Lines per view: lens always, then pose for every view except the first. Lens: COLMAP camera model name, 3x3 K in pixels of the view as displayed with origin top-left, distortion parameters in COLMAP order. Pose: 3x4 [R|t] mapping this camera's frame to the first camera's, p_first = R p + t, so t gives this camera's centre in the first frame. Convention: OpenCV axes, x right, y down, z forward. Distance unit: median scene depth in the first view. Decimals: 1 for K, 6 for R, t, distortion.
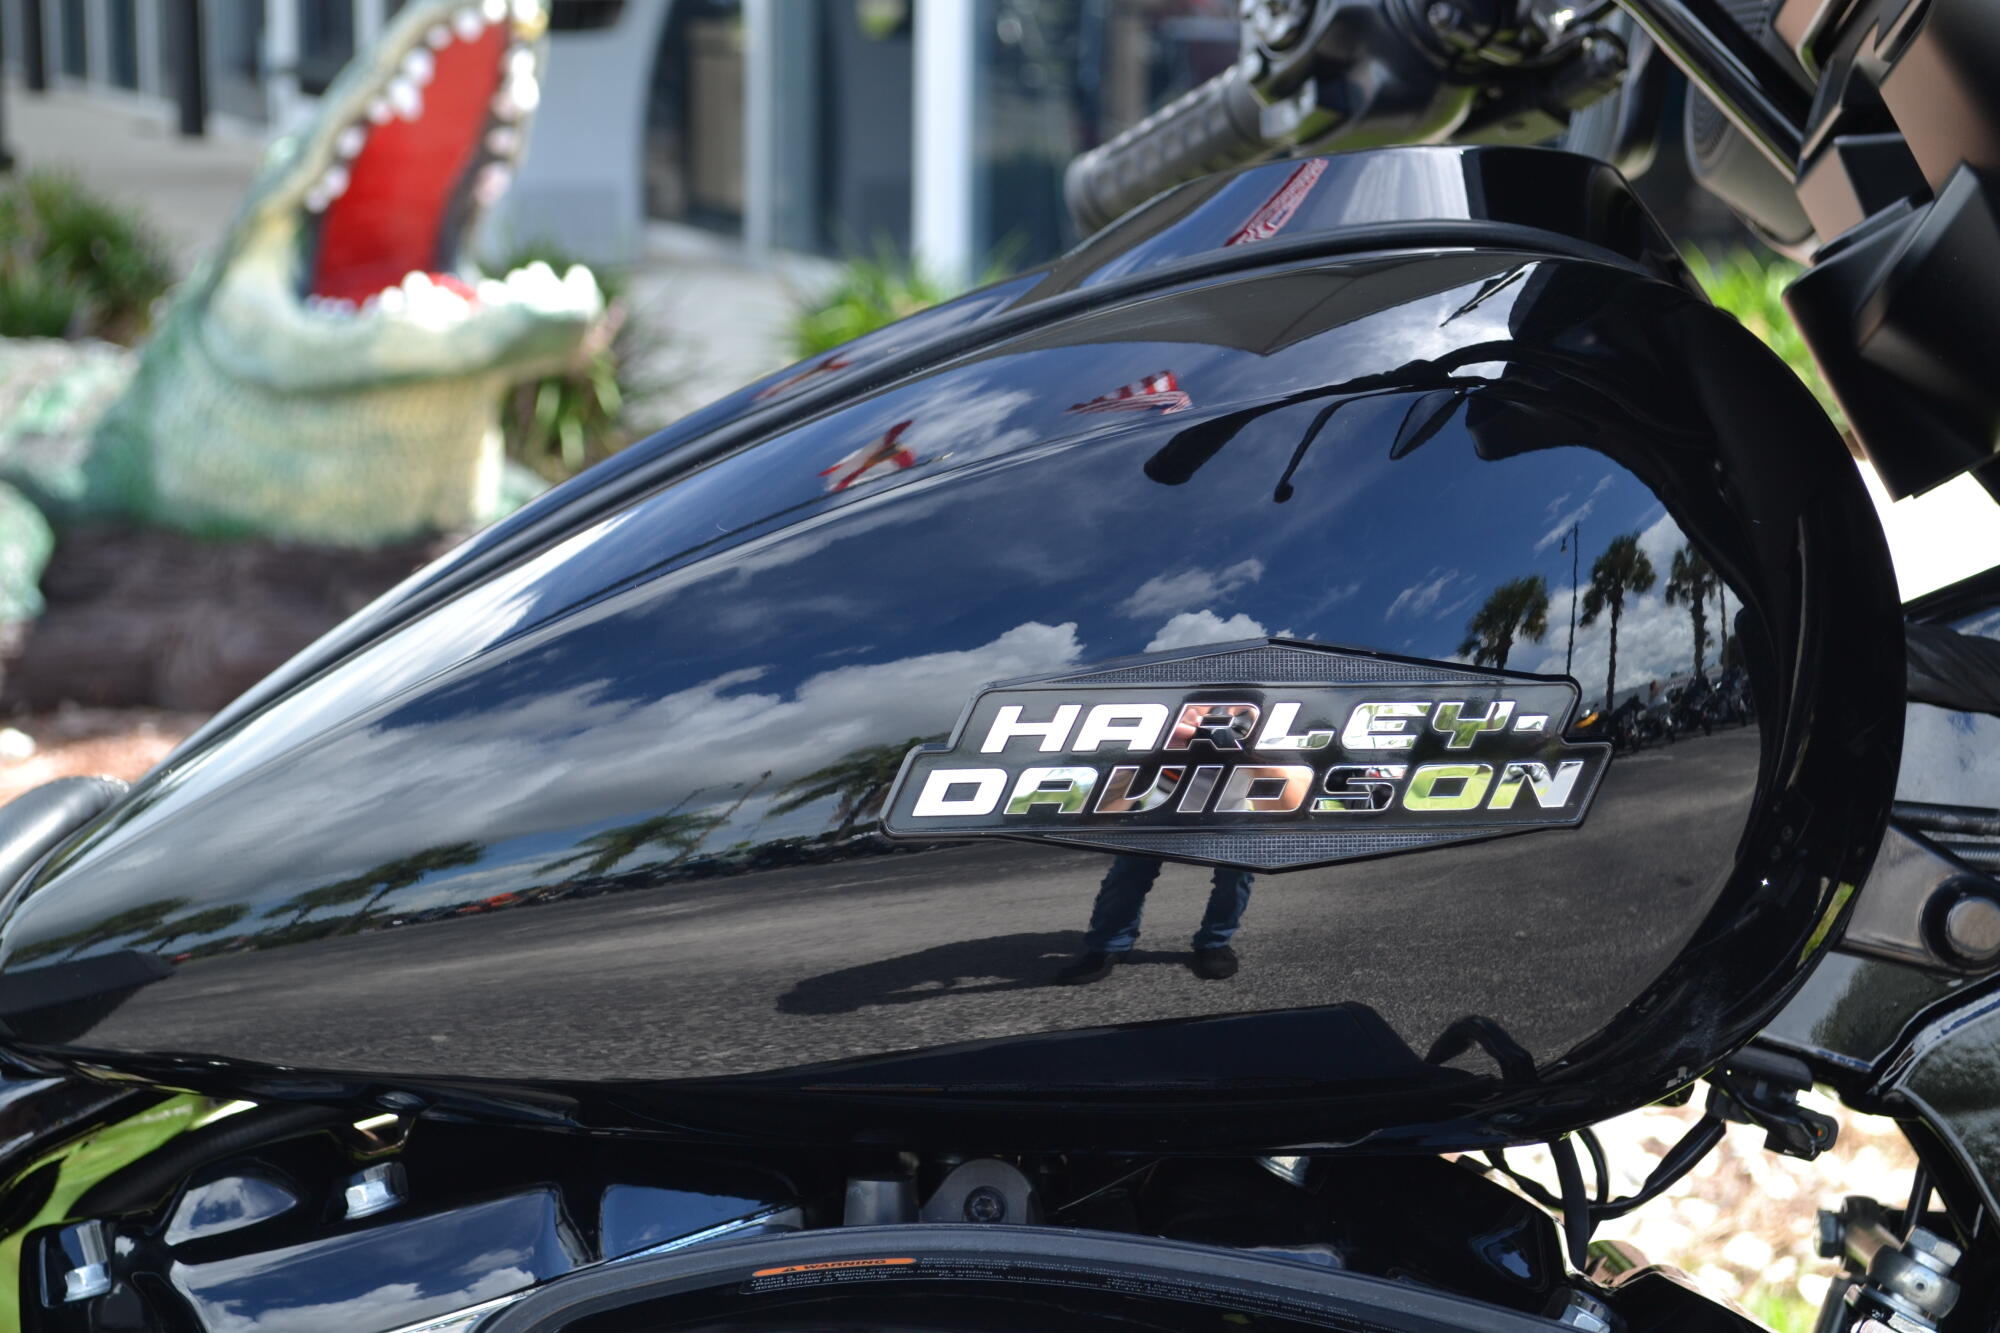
lens RADIAL K [[3553.3, 0, 995.6], [0, 3553.3, 664.5], [0, 0, 1]] dist [0.051246, -0.160839]
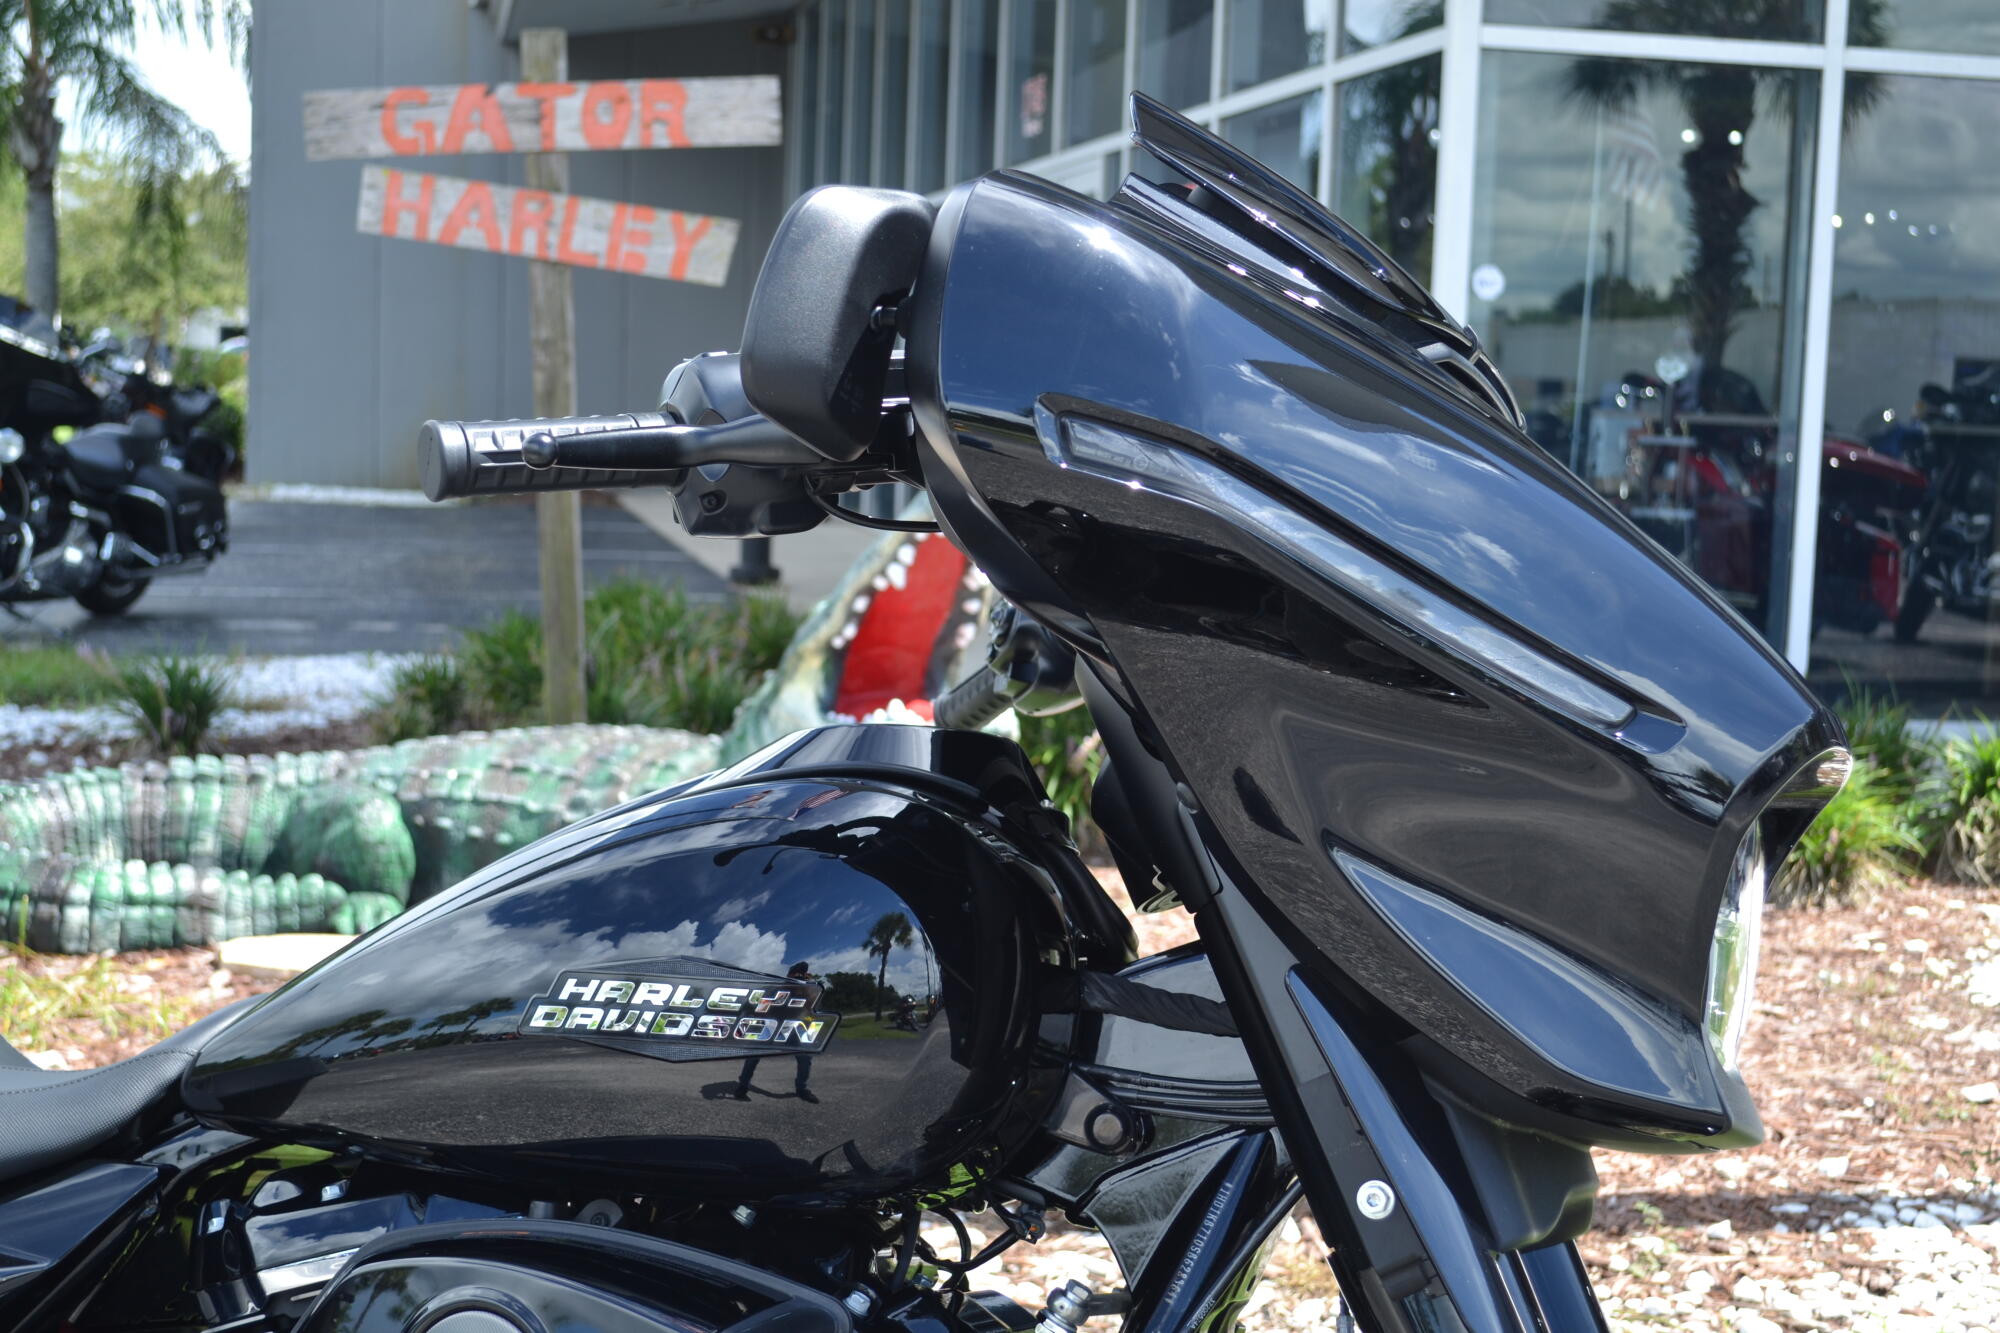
lens RADIAL K [[2998.2, 0, 1000.4], [0, 2998.2, 665.5], [0, 0, 1]] dist [-0.026656, 0.043587]
pose [[0.976498, 0.045990, -0.210560, 0.542815], [-0.069078, 0.992213, -0.103639, -0.005878], [0.204154, 0.115749, 0.972072, -0.657155]]
